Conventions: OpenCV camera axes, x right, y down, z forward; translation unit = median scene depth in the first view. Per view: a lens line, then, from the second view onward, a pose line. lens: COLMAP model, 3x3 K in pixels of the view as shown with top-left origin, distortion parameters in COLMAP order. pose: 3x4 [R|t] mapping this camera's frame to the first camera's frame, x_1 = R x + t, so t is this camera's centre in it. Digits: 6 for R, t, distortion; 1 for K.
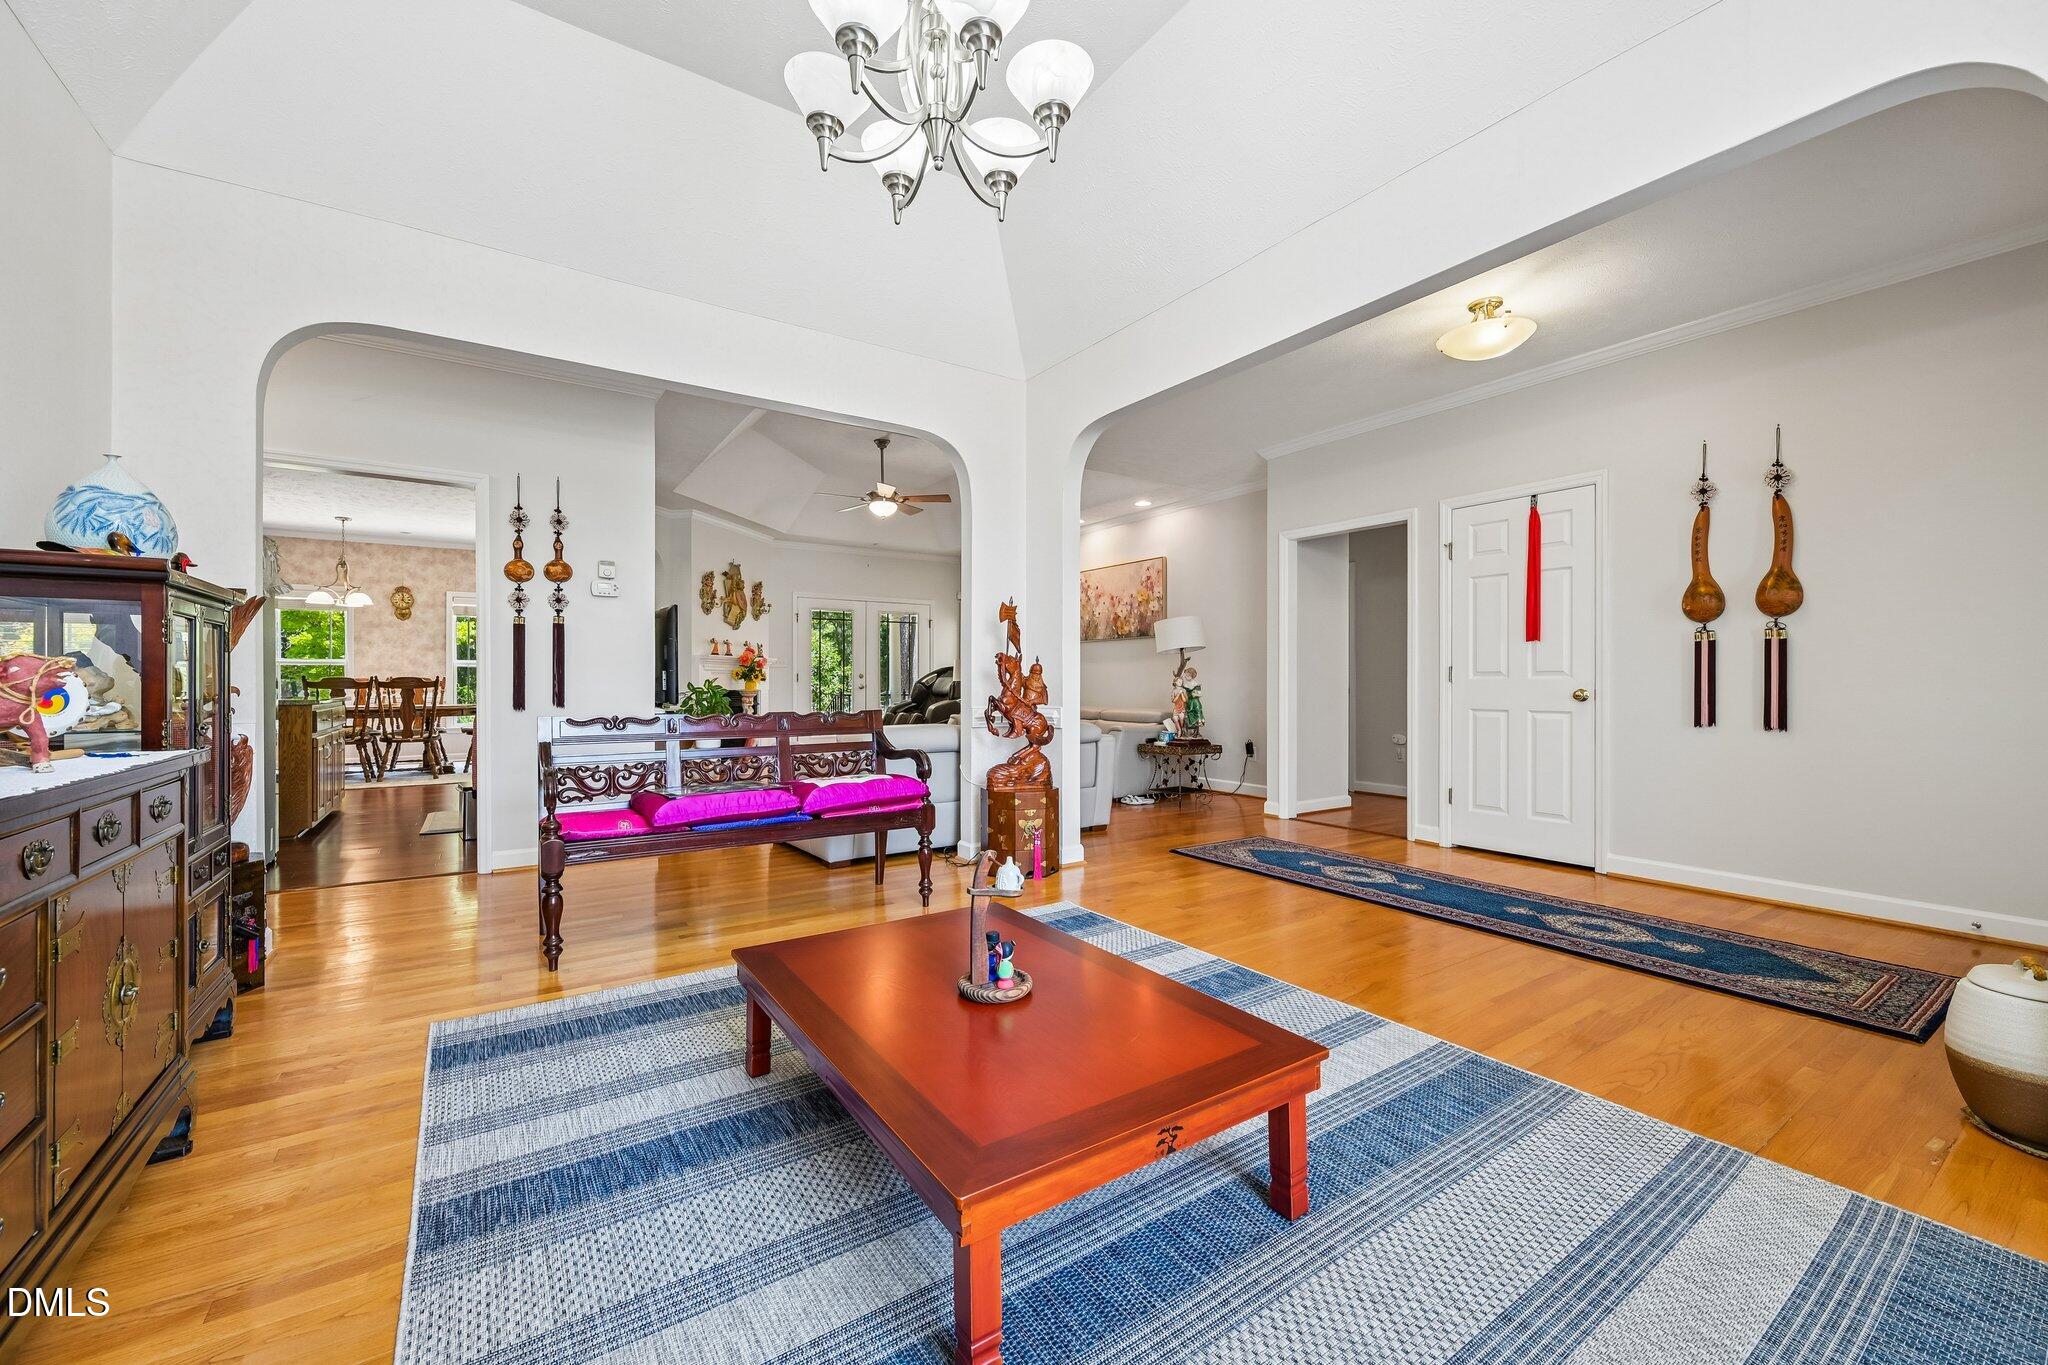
lens RADIAL K [[799.0, 0, 1028.6], [0, 799.0, 684.2], [0, 0, 1]] dist [0.000748, -0.000575]
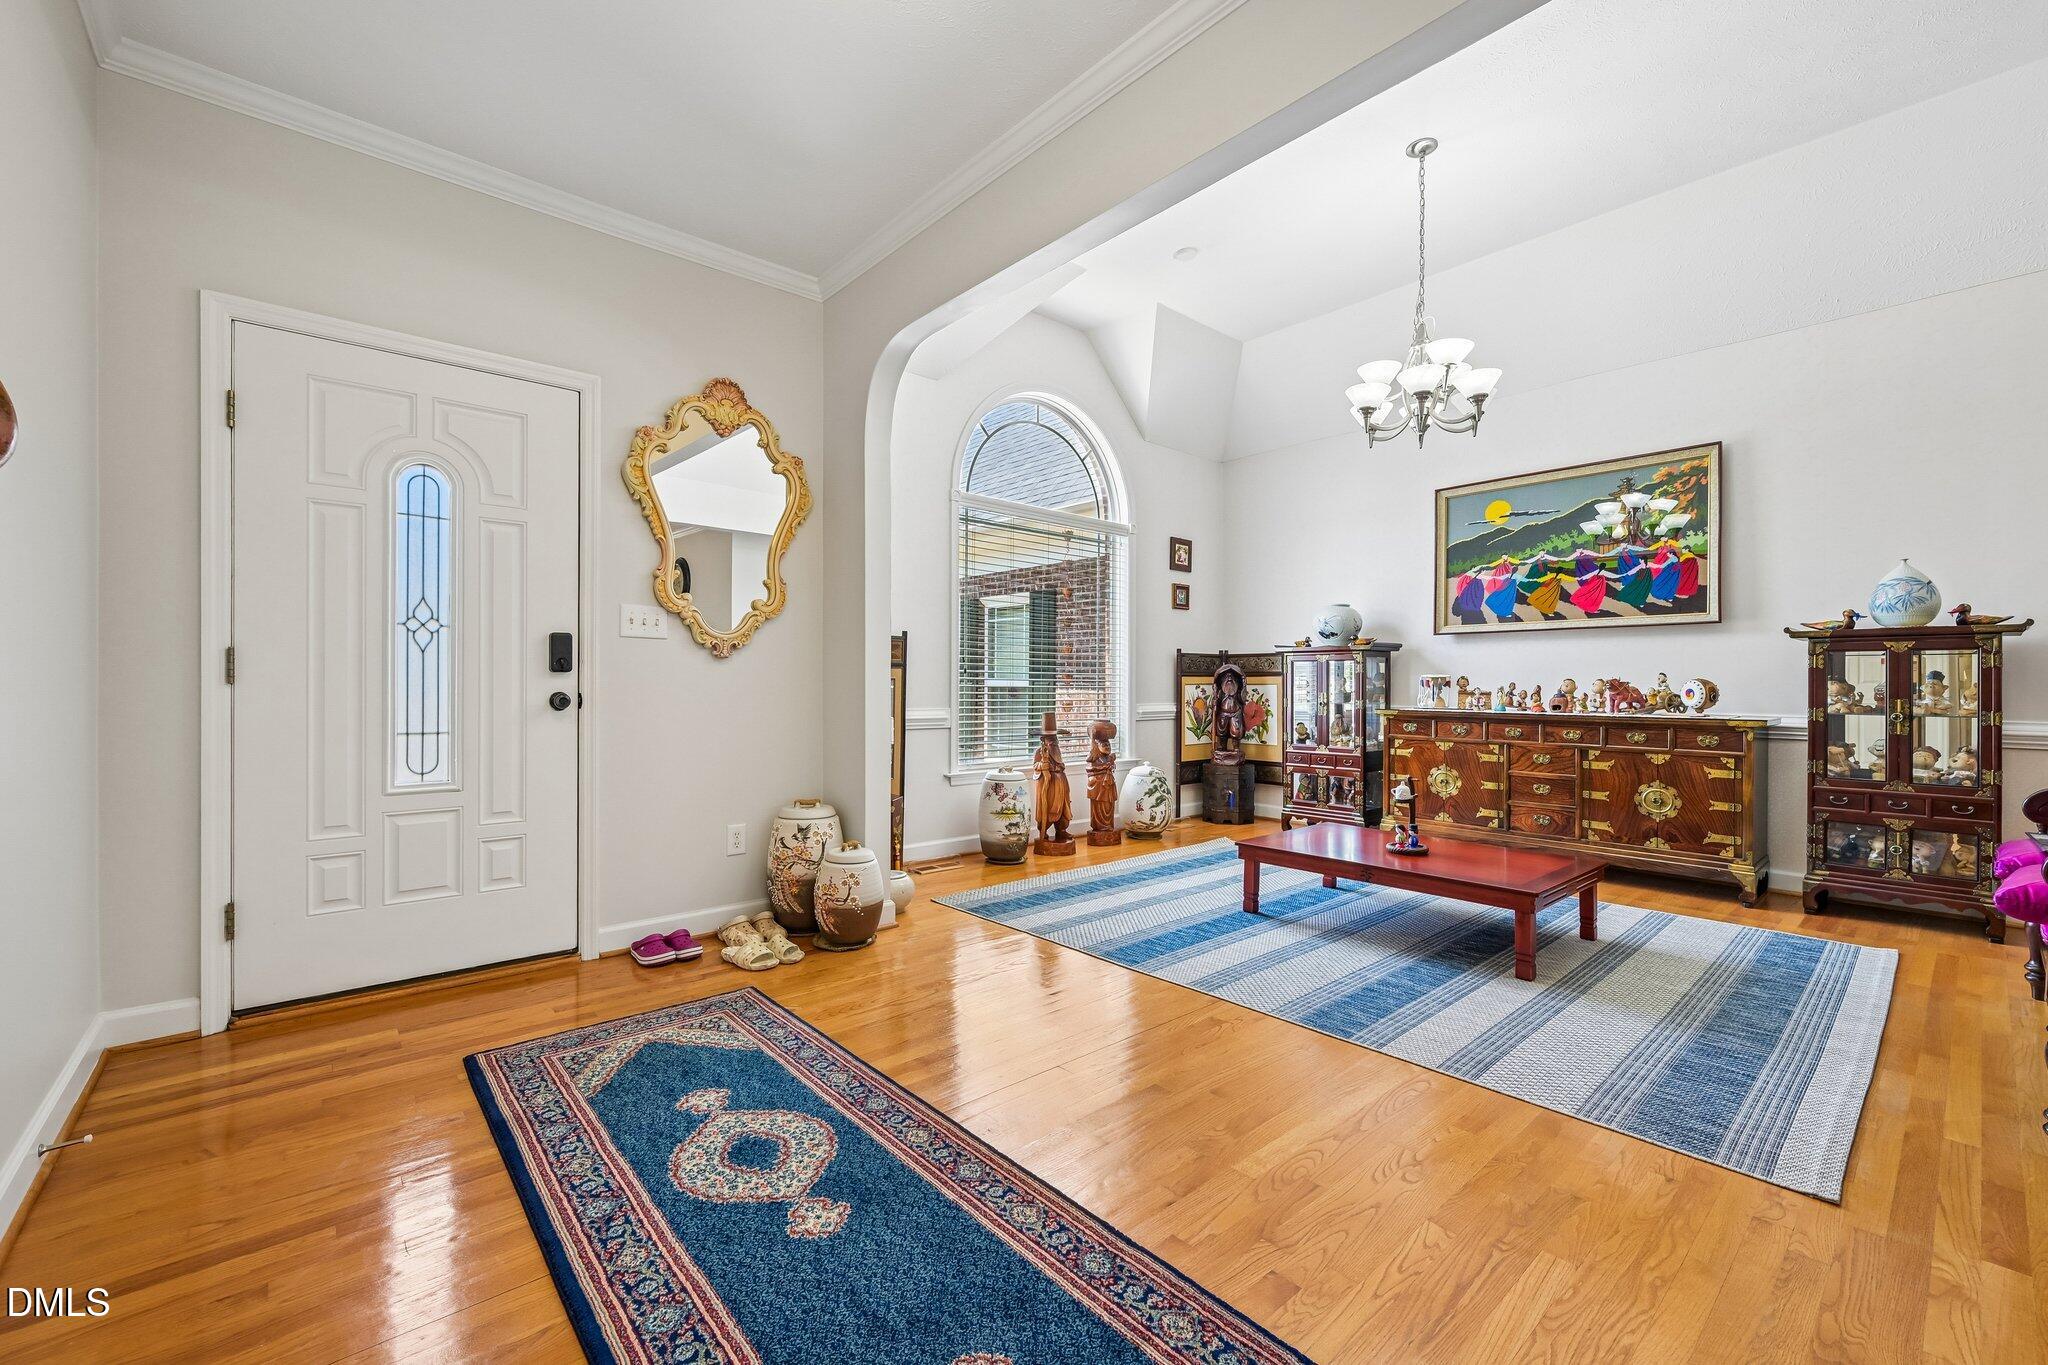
lens RADIAL K [[846.8, 0, 1006.4], [0, 846.8, 679.9], [0, 0, 1]] dist [-0.001769, -0.000681]
pose [[-0.994051, -0.006572, -0.108720, 0.539561], [-0.006422, 0.999978, -0.001727, -0.005330], [0.108729, -0.001018, -0.994071, 1.394636]]
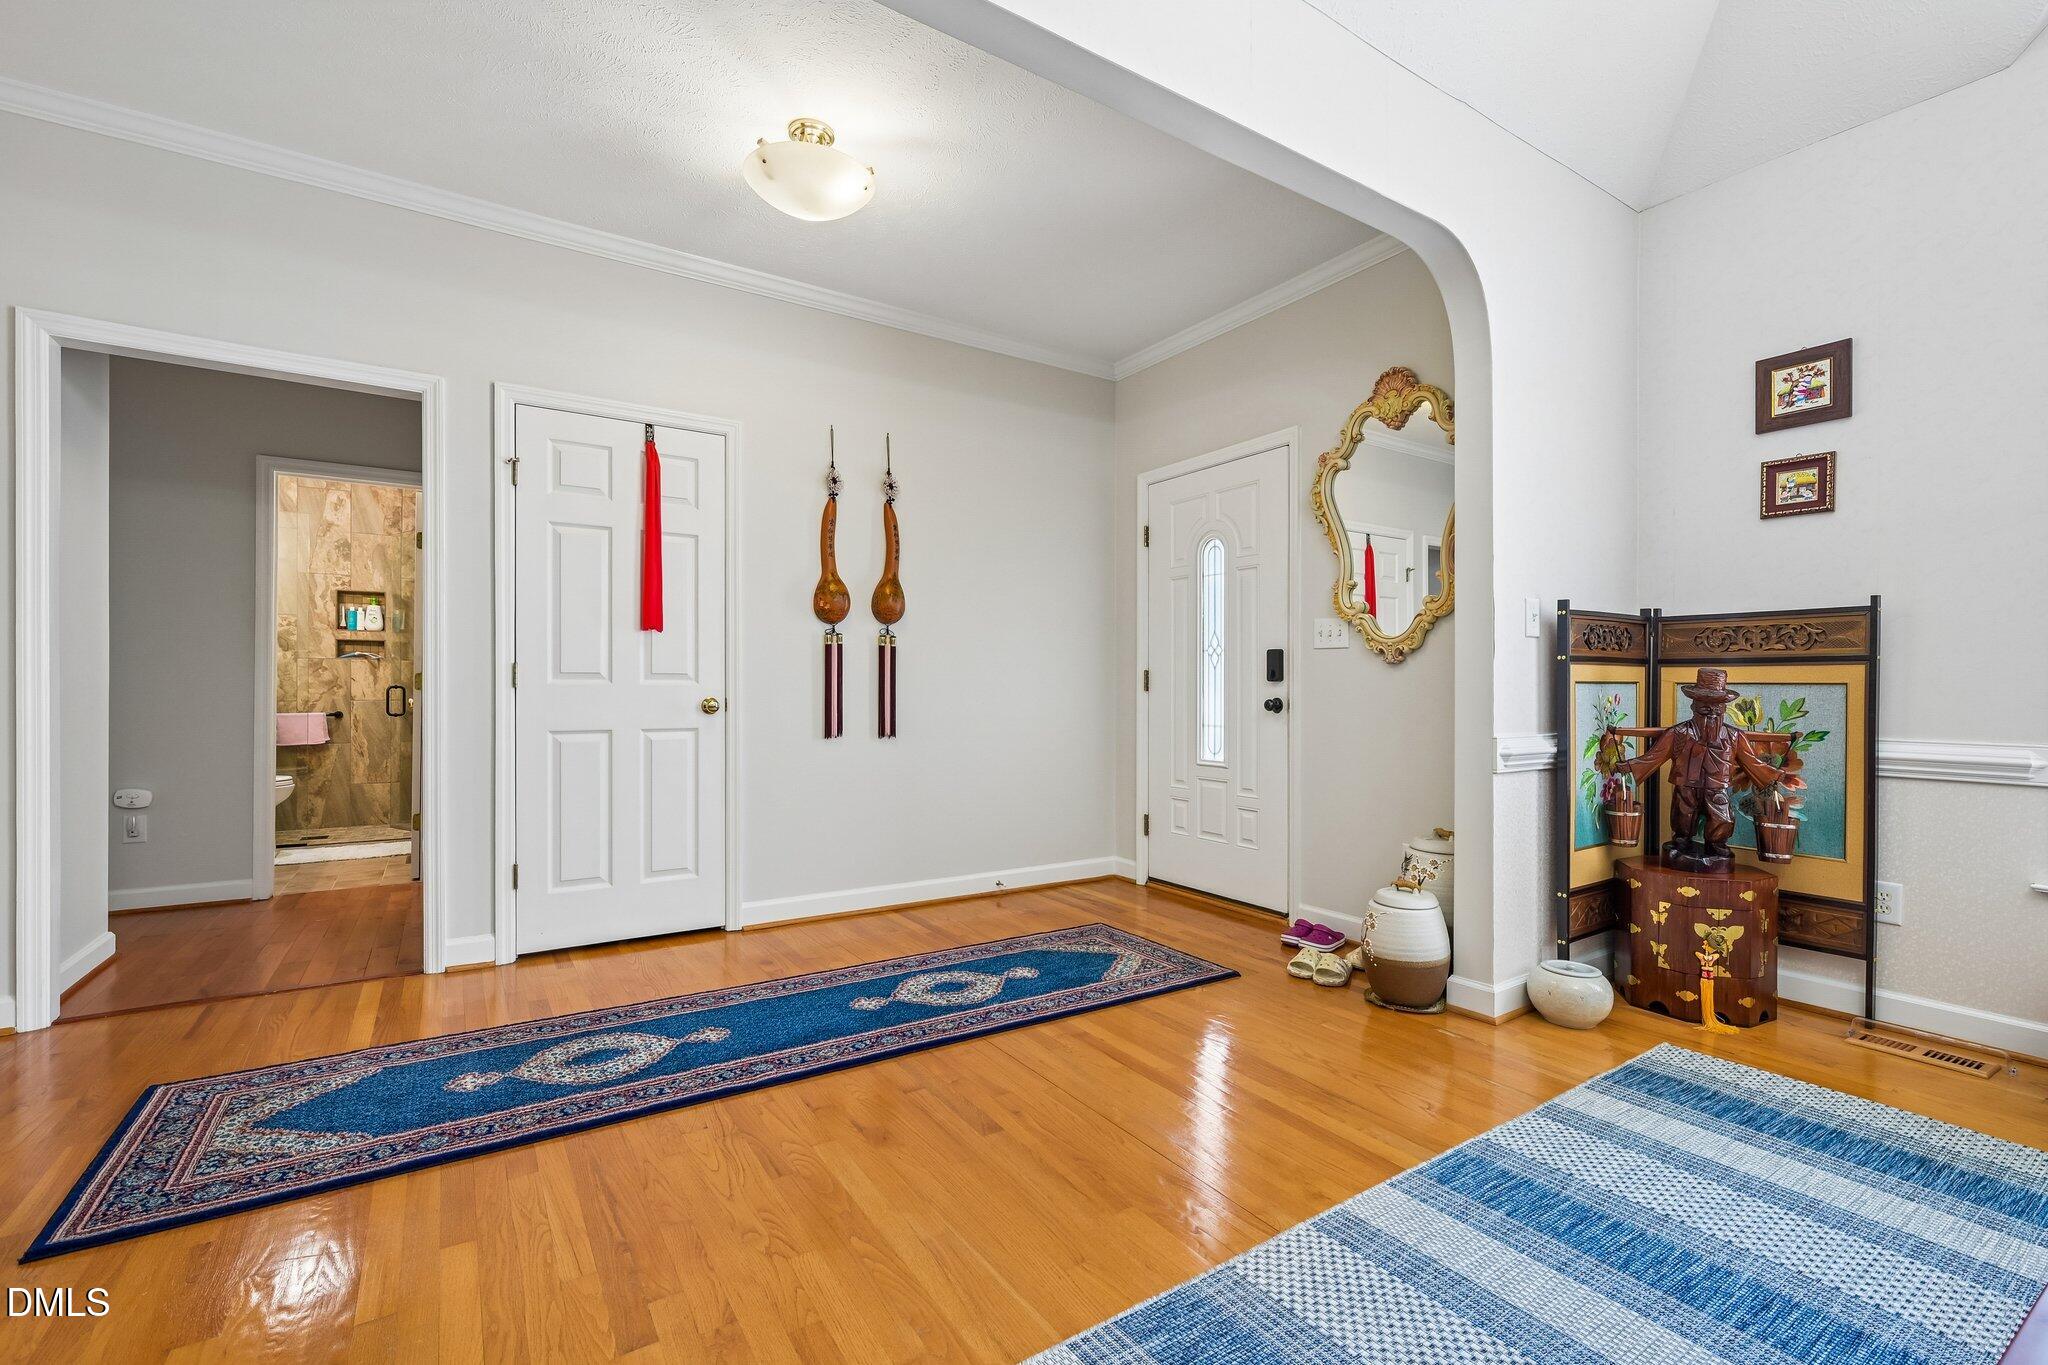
lens RADIAL K [[893.7, 0, 1025.9], [0, 893.7, 690.9], [0, 0, 1]] dist [-0.001583, -0.000489]
pose [[0.025190, -0.003980, 0.999675, -0.185045], [-0.000210, 0.999992, 0.003987, -0.004479], [-0.999683, -0.000310, 0.025189, 0.796534]]
